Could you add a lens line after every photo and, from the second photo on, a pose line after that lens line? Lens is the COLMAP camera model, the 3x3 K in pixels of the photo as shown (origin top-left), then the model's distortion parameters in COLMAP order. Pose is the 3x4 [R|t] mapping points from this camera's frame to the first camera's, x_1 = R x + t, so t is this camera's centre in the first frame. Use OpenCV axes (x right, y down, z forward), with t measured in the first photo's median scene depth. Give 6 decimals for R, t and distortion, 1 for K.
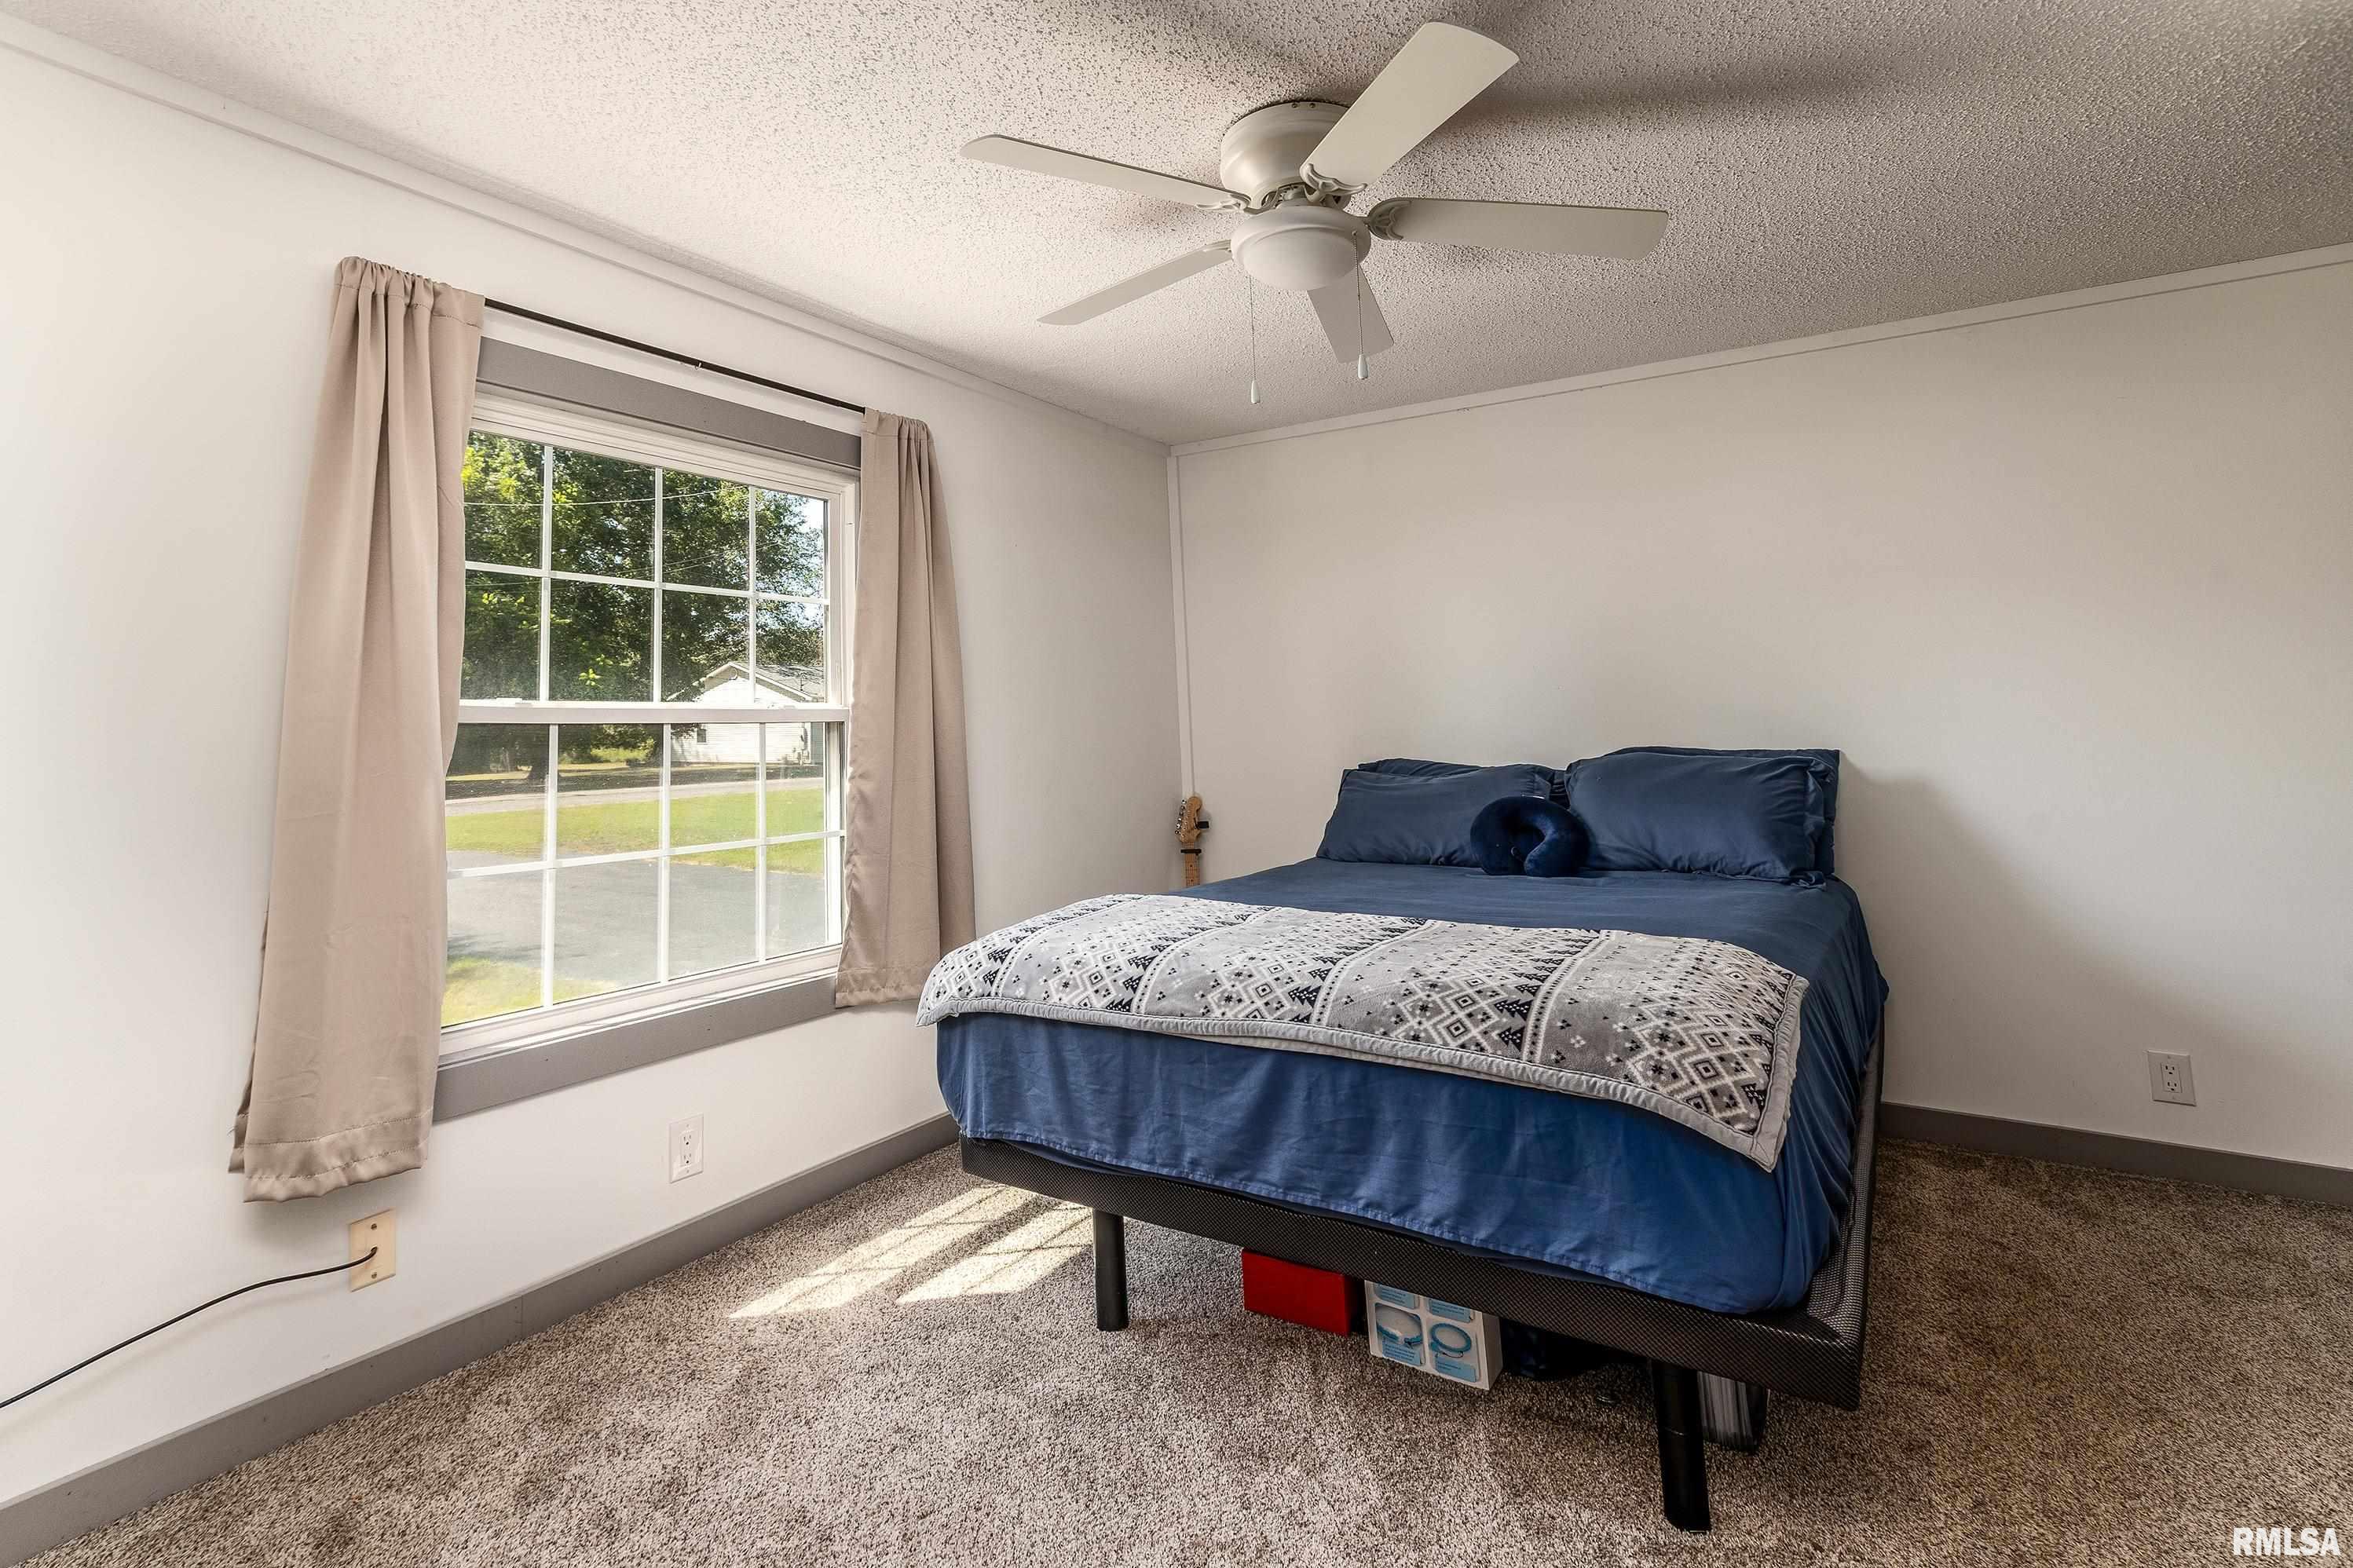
lens RADIAL K [[1156.2, 0, 1179.7], [0, 1156.2, 779.8], [0, 0, 1]] dist [0.000081, 0.001078]
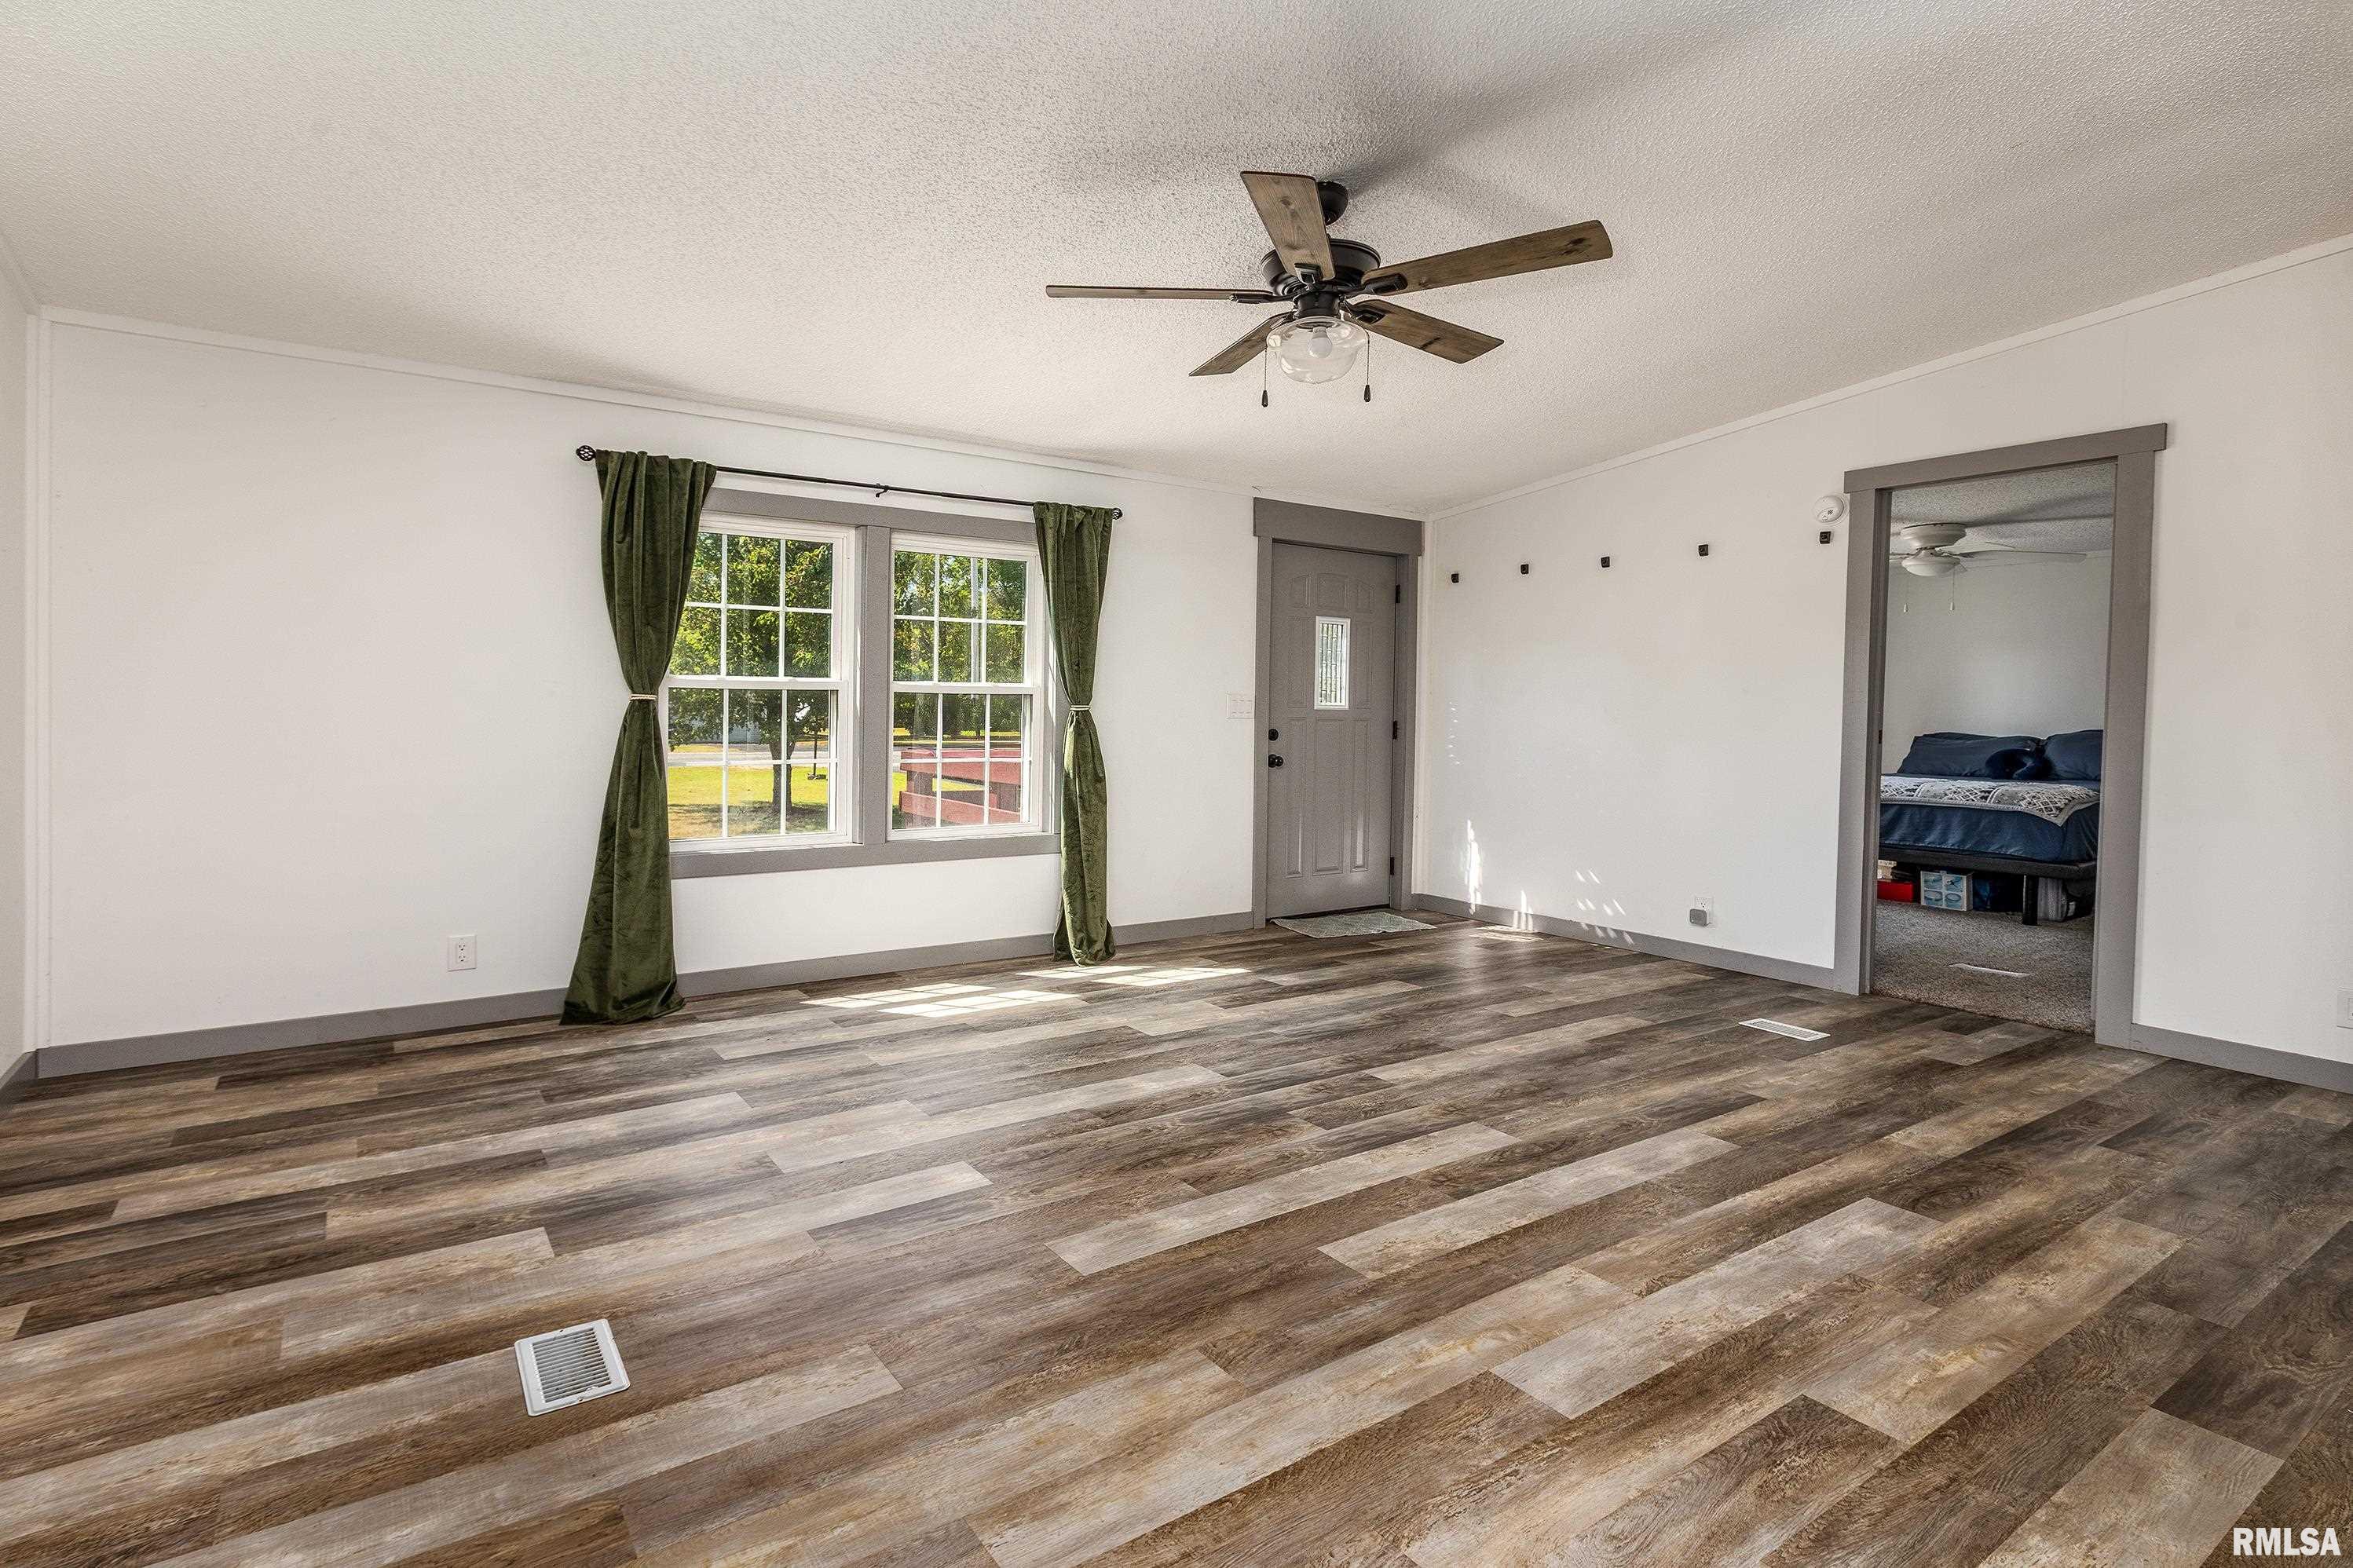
lens RADIAL K [[1156.2, 0, 1170.5], [0, 1156.2, 795.8], [0, 0, 1]] dist [0.000081, 0.001078]
pose [[0.919557, 0.080045, -0.384719, -0.599806], [-0.069712, 0.996734, 0.040755, 0.241426], [0.386724, -0.010657, 0.922134, -3.030671]]
